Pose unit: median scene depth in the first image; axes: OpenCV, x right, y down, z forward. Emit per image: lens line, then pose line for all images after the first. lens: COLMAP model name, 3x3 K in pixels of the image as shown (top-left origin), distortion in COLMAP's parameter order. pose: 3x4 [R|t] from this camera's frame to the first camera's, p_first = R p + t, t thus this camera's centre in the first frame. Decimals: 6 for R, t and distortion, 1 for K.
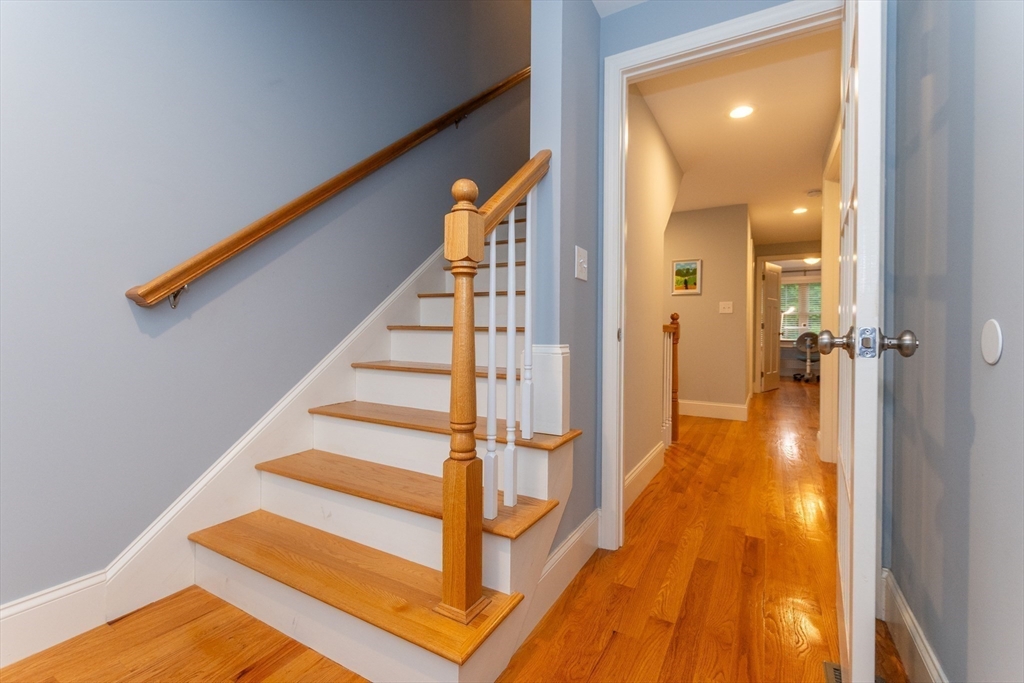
lens RADIAL K [[444.5, 0, 513.4], [0, 444.5, 336.1], [0, 0, 1]] dist [0.002763, -0.001764]
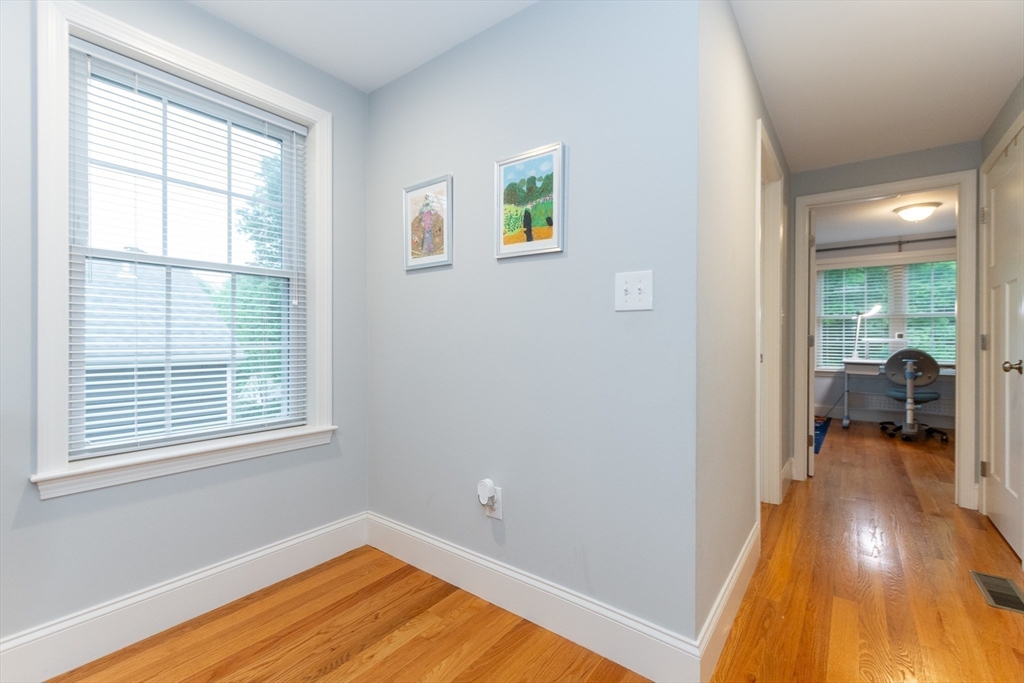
lens RADIAL K [[444.5, 0, 511.2], [0, 444.5, 340.5], [0, 0, 1]] dist [0.002763, -0.001764]
pose [[0.991751, -0.003216, -0.128137, 0.246224], [0.002127, 0.999960, -0.008635, -0.016052], [0.128160, 0.008292, 0.991719, 0.392411]]
